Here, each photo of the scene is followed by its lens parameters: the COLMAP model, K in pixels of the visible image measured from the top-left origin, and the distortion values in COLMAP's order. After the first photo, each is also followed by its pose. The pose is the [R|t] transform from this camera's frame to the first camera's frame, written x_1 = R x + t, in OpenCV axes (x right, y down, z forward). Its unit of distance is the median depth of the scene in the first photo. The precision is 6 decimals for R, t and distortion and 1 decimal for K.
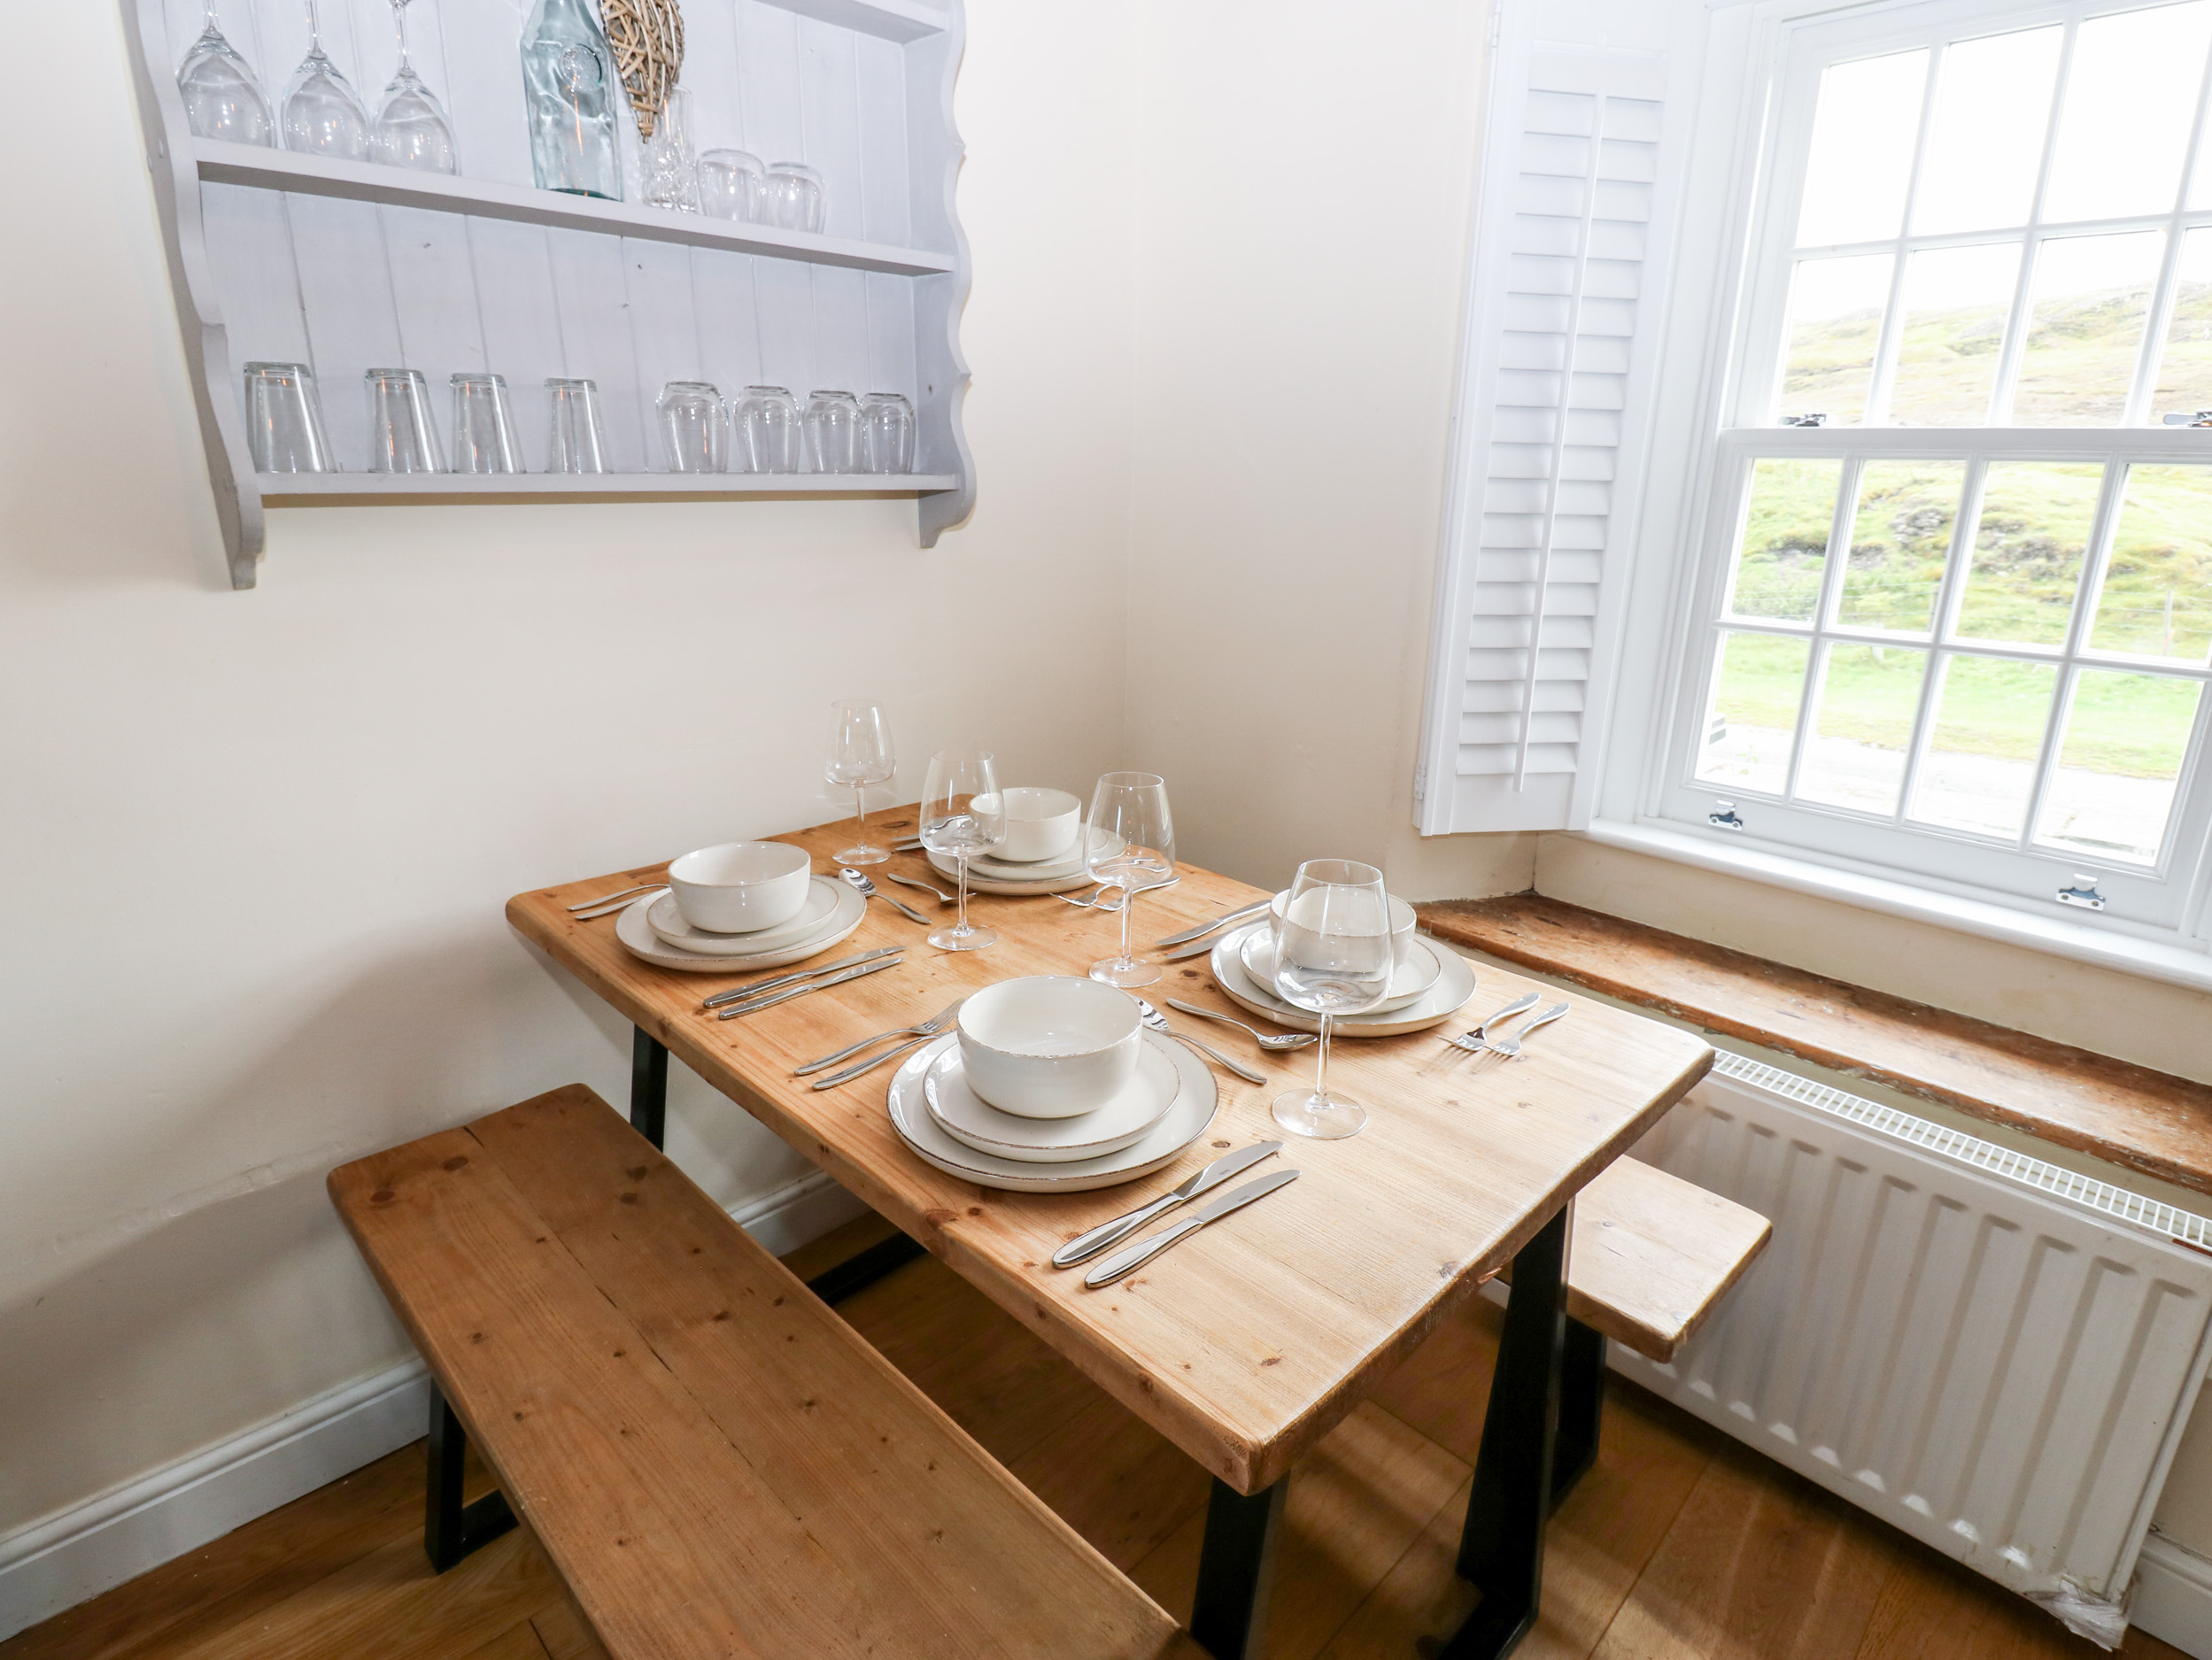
lens RADIAL K [[1148.5, 0, 1121.8], [0, 1148.5, 806.1], [0, 0, 1]] dist [0.001192, -0.014883]
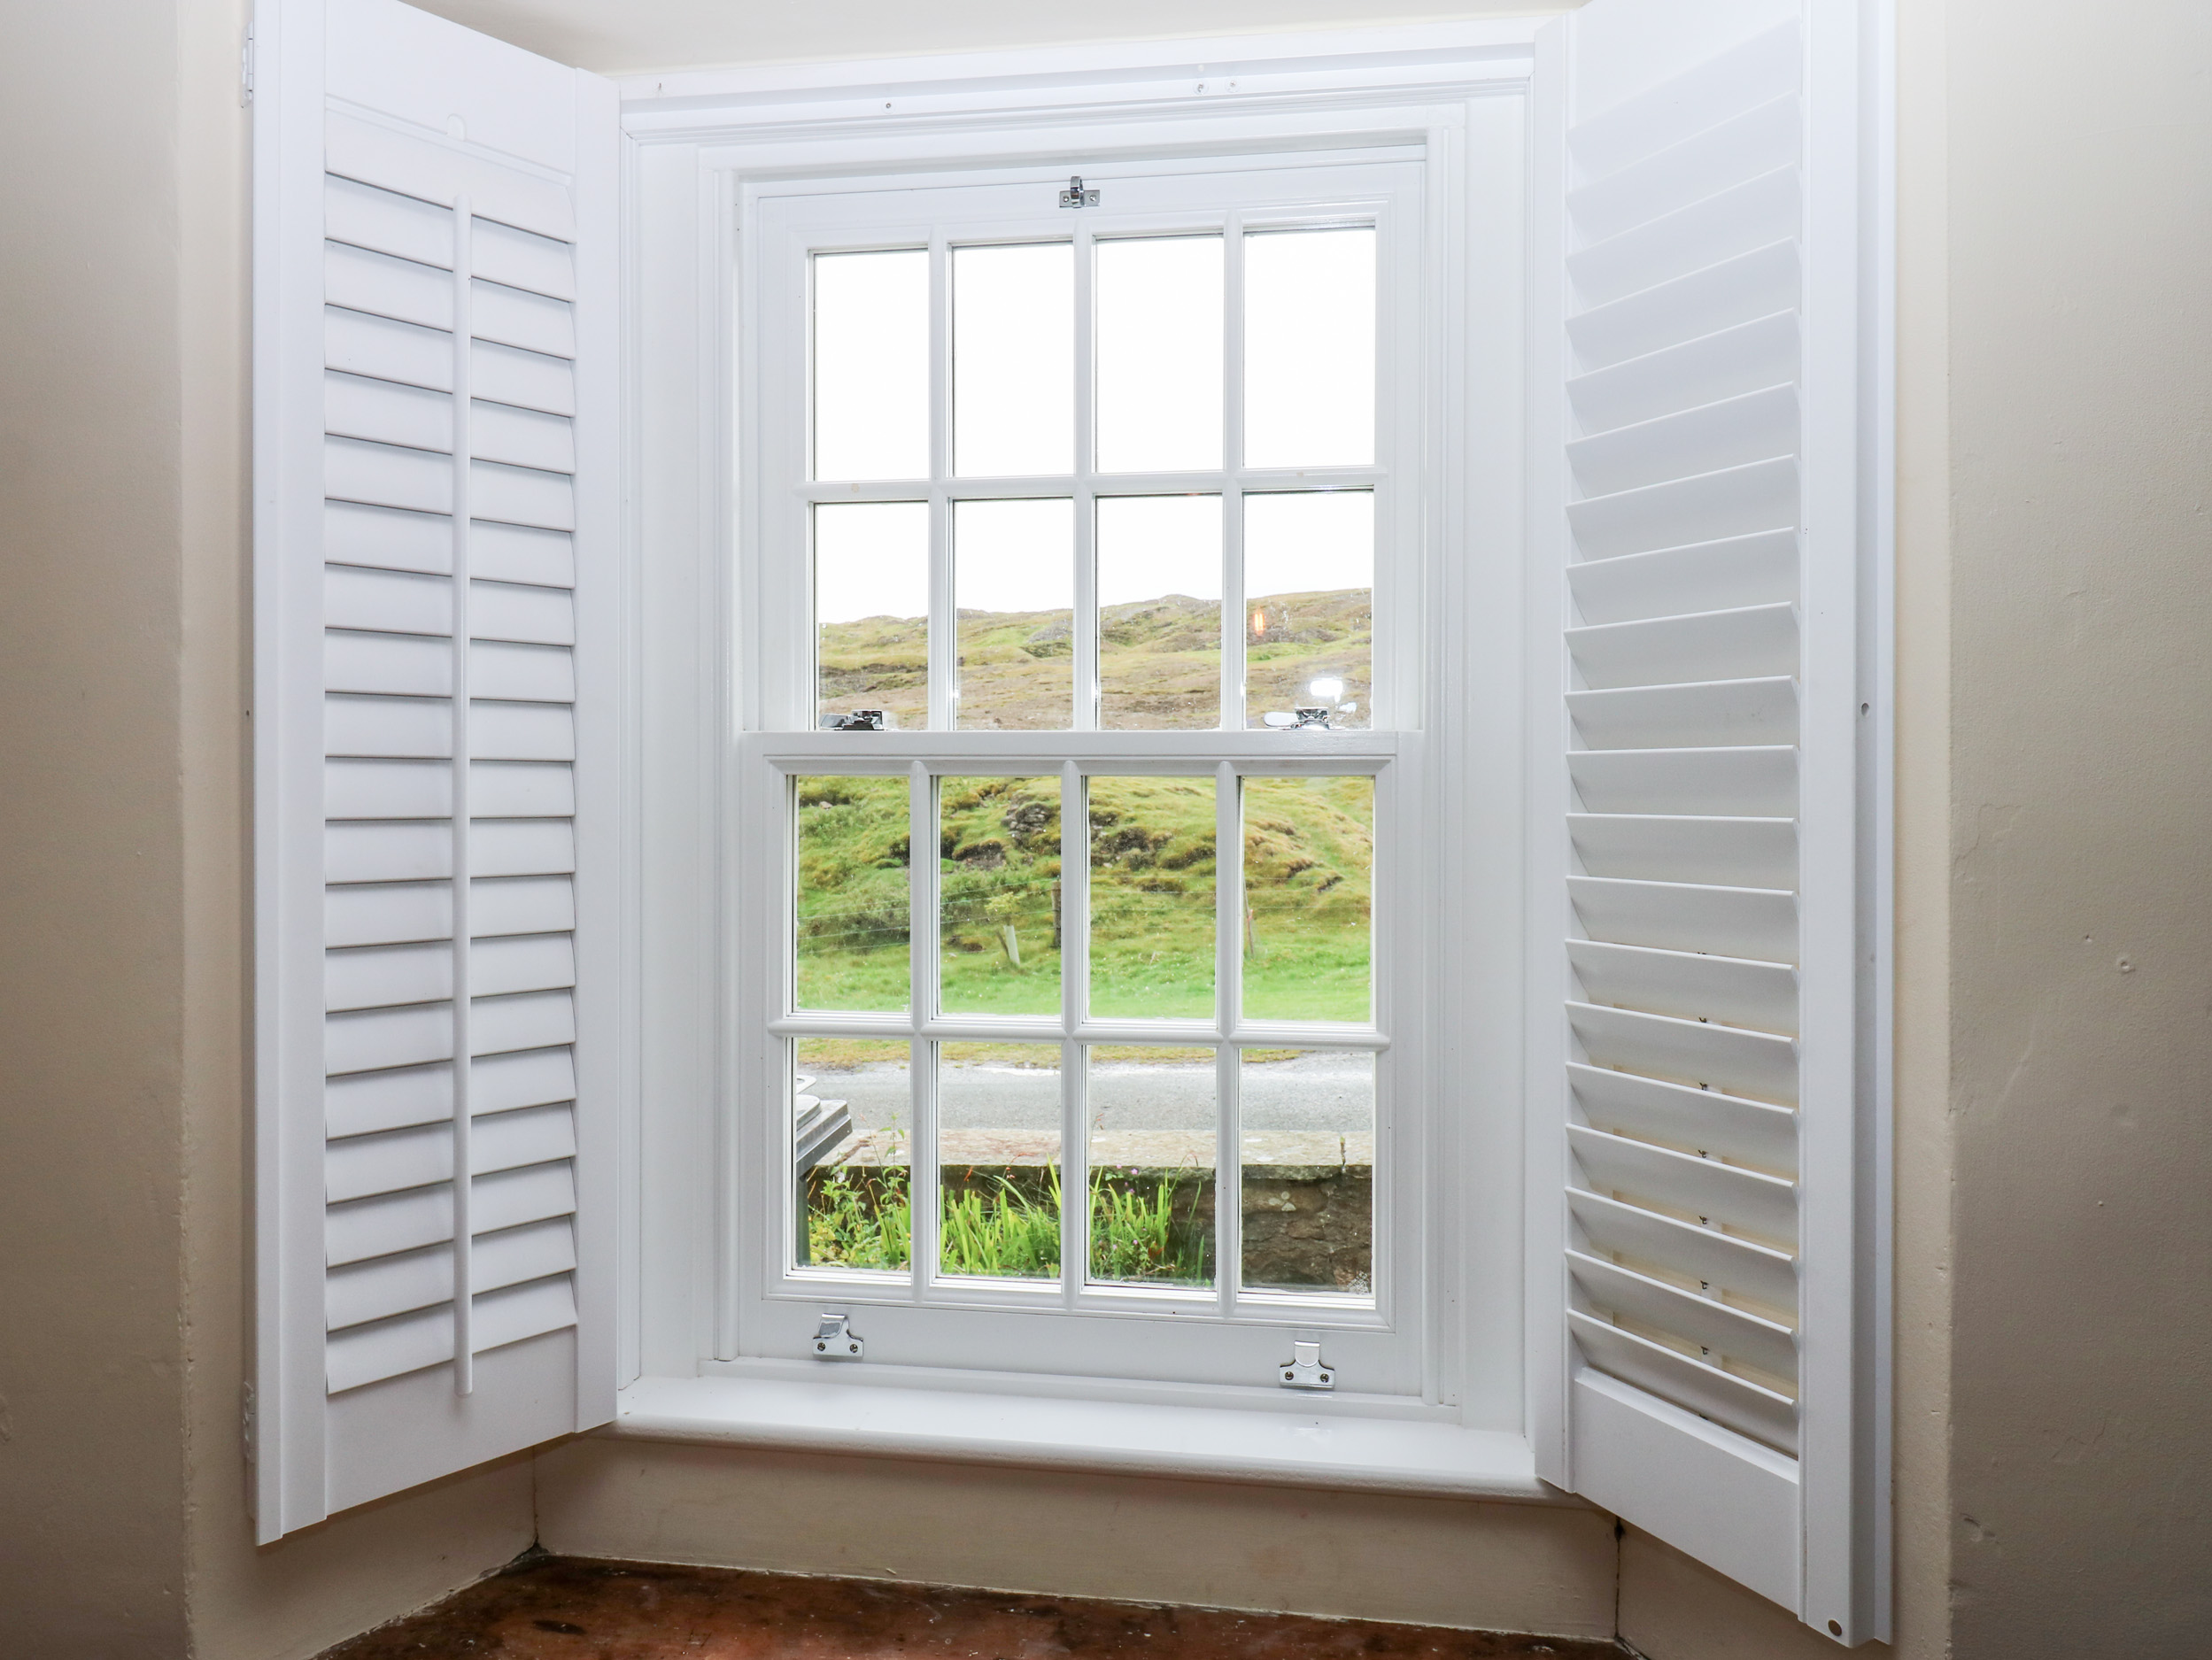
lens RADIAL K [[1415.1, 0, 1116.7], [0, 1415.1, 791.5], [0, 0, 1]] dist [0.004623, 0.000847]
pose [[0.791337, -0.022700, 0.610959, 0.176840], [0.184913, 0.961394, -0.203786, -0.082433], [-0.582746, 0.274237, 0.764984, 0.238682]]
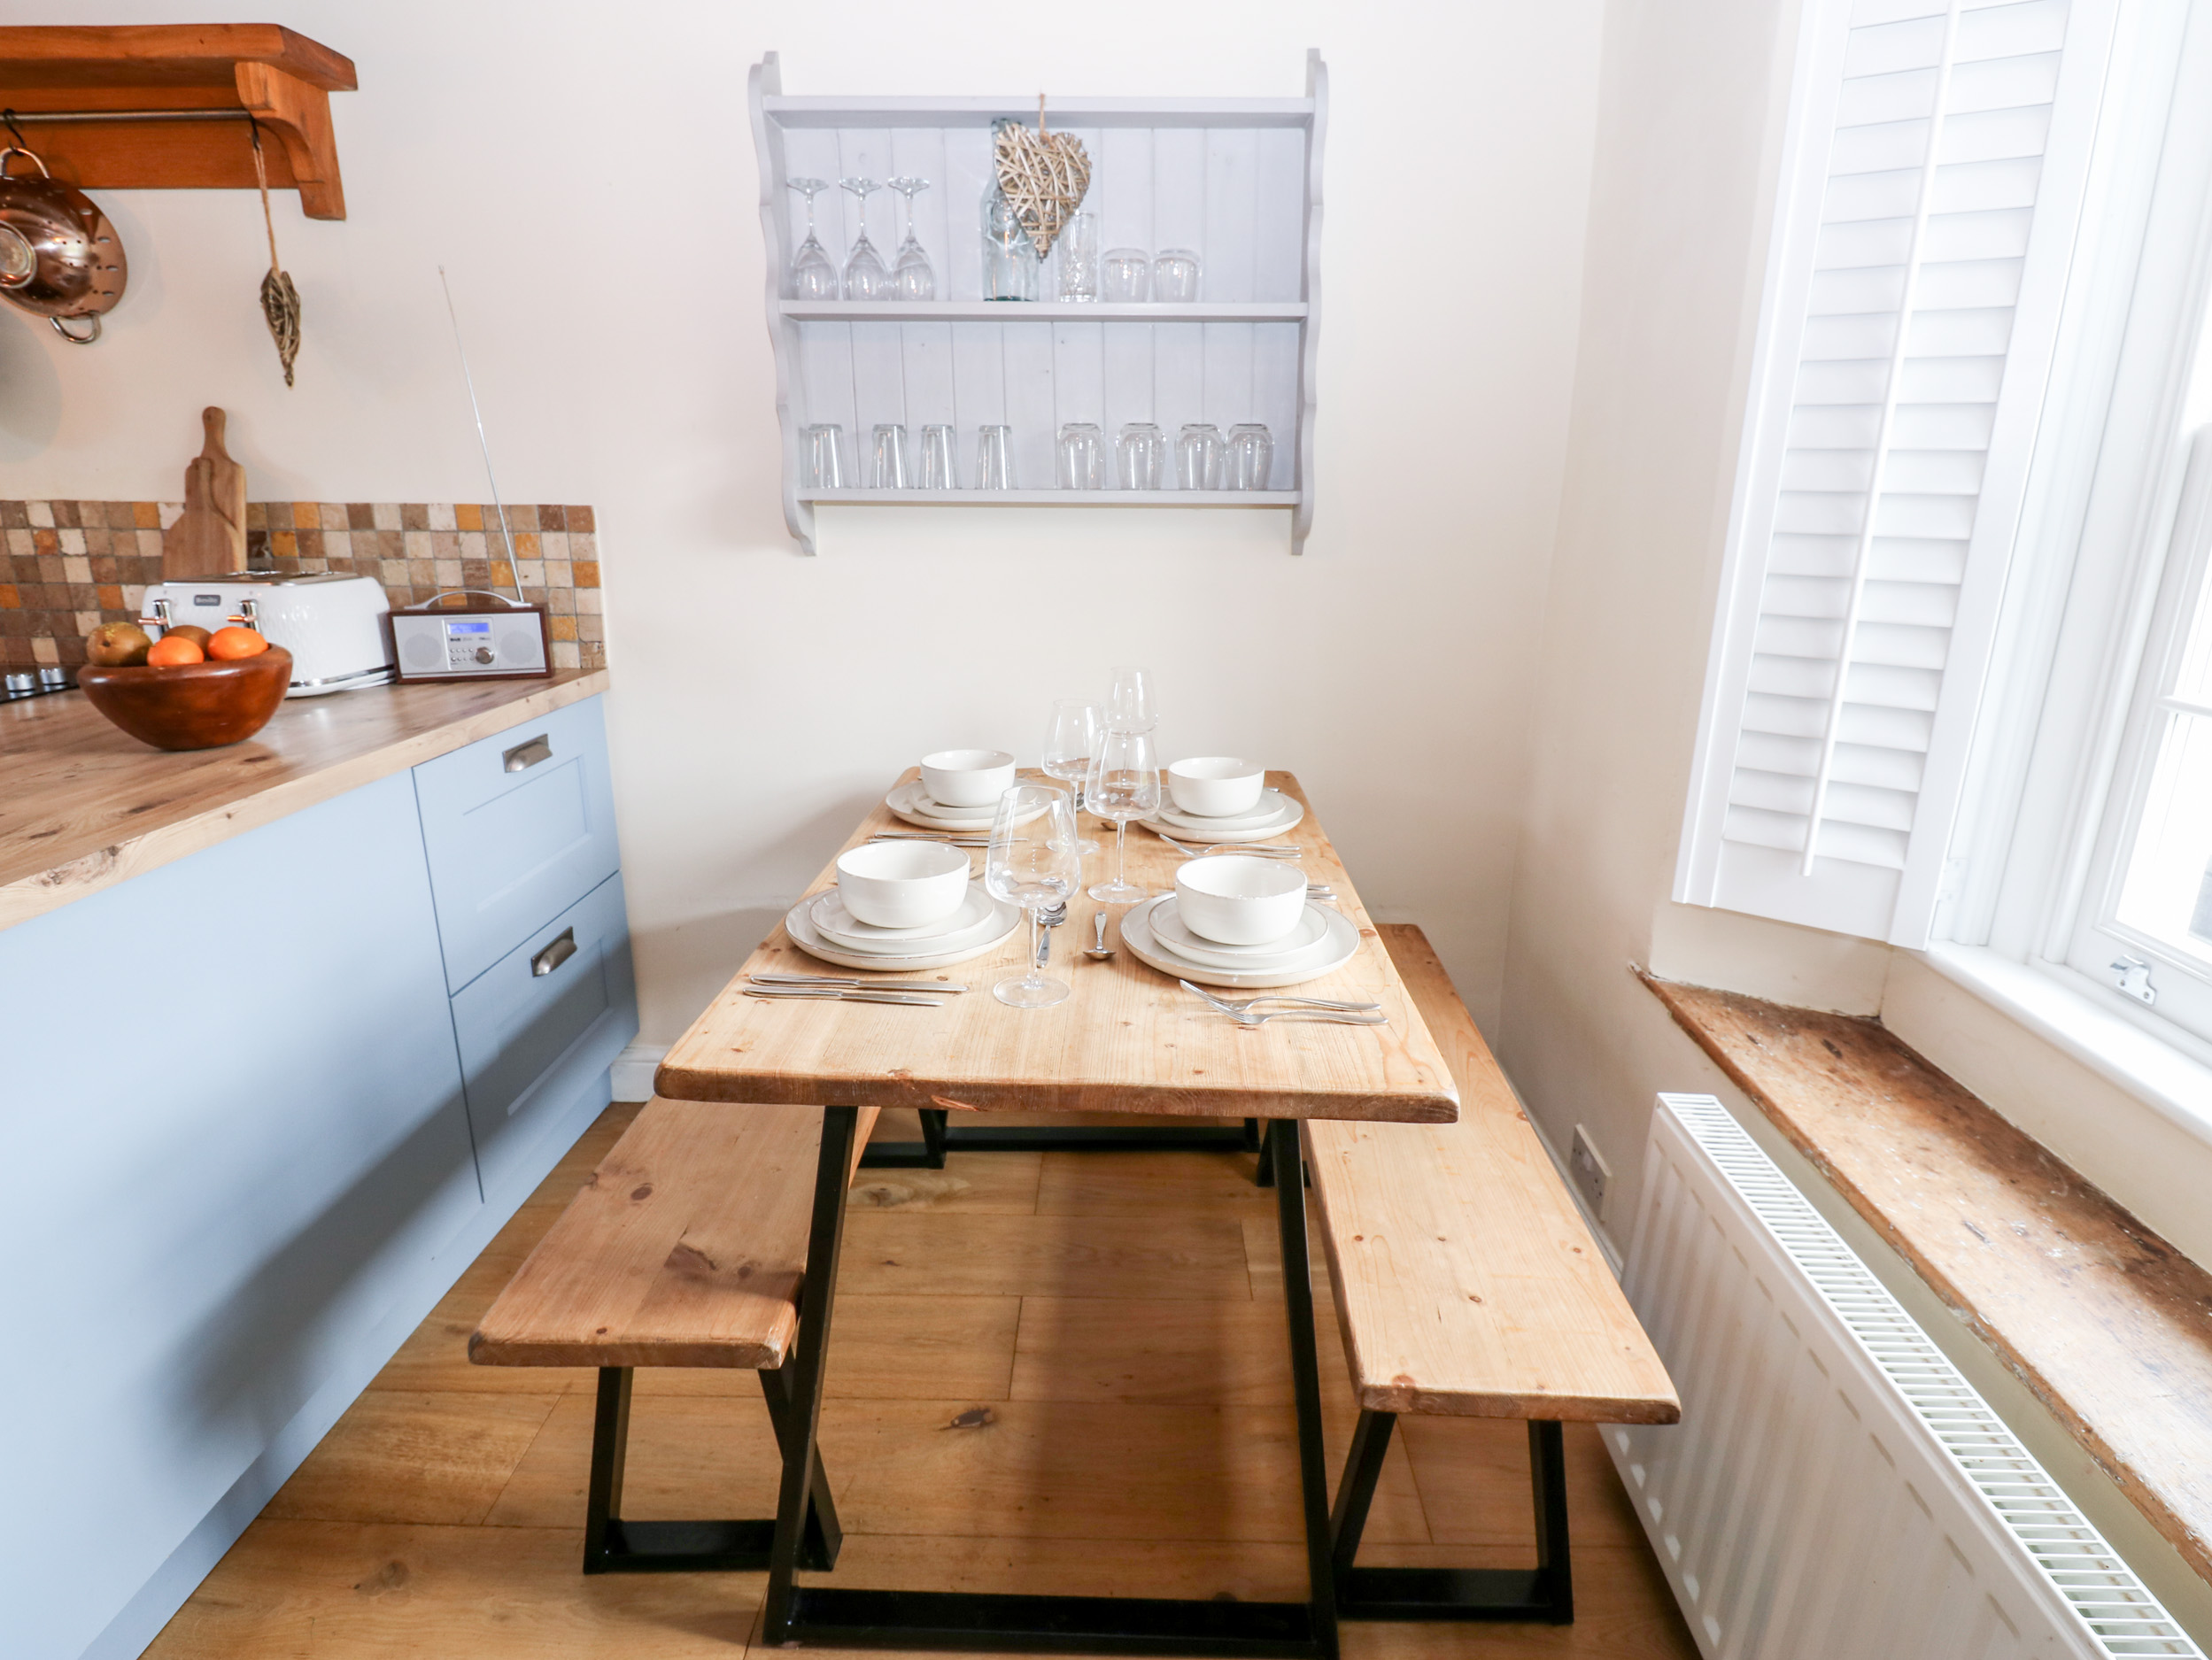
lens RADIAL K [[1148.5, 0, 1121.8], [0, 1148.5, 806.1], [0, 0, 1]] dist [0.001192, -0.014883]
pose [[0.699014, 0.184328, -0.690943, 0.515127], [-0.201155, 0.977878, 0.057371, -0.009546], [0.686233, 0.098884, 0.720629, 0.072518]]
